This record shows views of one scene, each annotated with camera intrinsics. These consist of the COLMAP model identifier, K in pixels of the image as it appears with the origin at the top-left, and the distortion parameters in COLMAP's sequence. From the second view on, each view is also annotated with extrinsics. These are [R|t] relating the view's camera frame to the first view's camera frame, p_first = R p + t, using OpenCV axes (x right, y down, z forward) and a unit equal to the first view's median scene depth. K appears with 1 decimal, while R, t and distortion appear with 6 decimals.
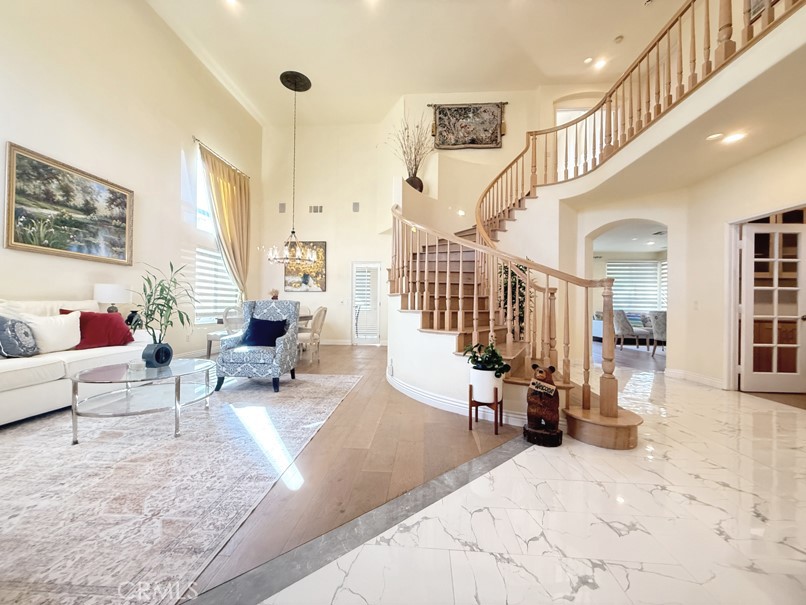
lens RADIAL K [[324.2, 0, 409.0], [0, 324.2, 304.3], [0, 0, 1]] dist [-0.002203, 0.000520]
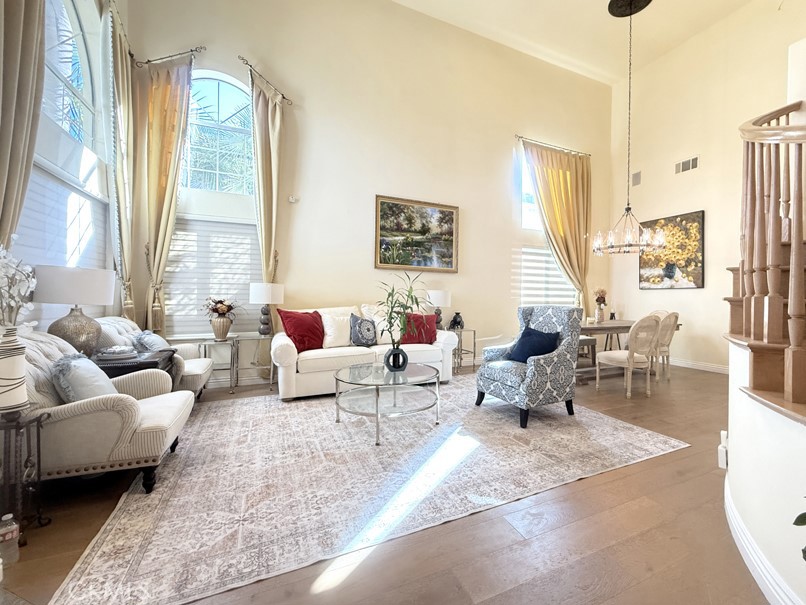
lens RADIAL K [[349.4, 0, 428.1], [0, 349.4, 299.3], [0, 0, 1]] dist [0.000346, 0.000187]
pose [[0.473002, 0.000001, -0.881061, 0.186557], [-0.003349, 0.999993, -0.001797, -0.026482], [0.881055, 0.003801, 0.472999, 0.362331]]
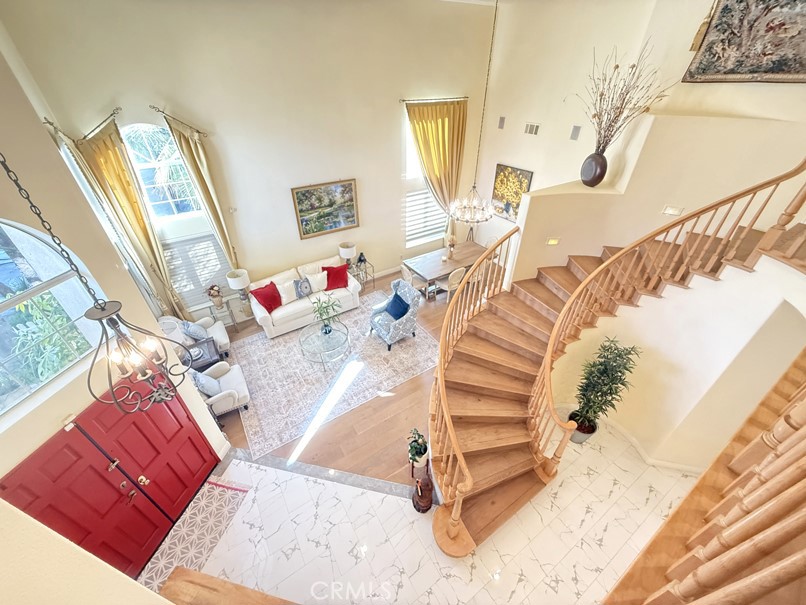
lens RADIAL K [[324.2, 0, 400.3], [0, 324.2, 311.5], [0, 0, 1]] dist [-0.002203, 0.000520]
pose [[0.584671, 0.477058, -0.656182, 0.576914], [0.013421, 0.803035, 0.595781, -0.808309], [0.811160, -0.357142, 0.463109, 0.289270]]
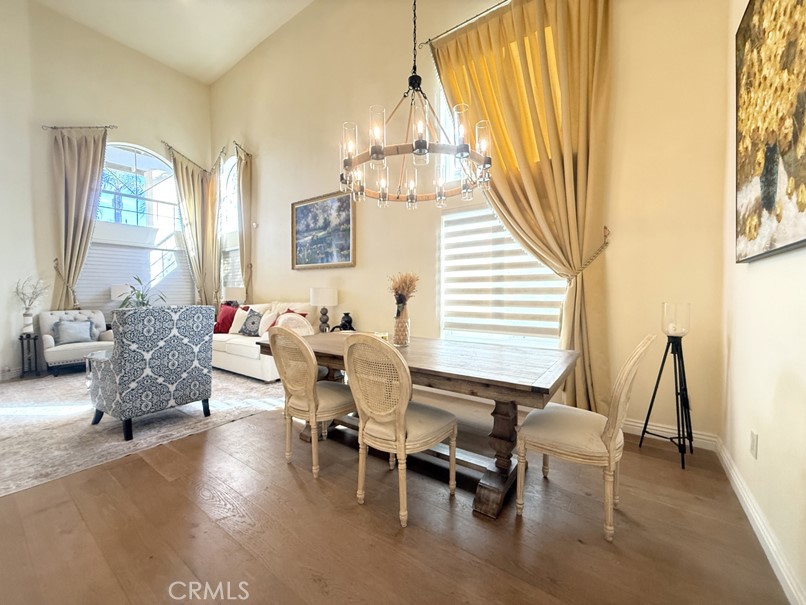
lens RADIAL K [[324.2, 0, 400.1], [0, 324.2, 301.2], [0, 0, 1]] dist [-0.002203, 0.000520]
pose [[-0.546138, 0.003600, -0.837687, -0.143526], [-0.006643, 0.999941, 0.008628, -0.027695], [0.837669, 0.010277, -0.546082, 1.786866]]
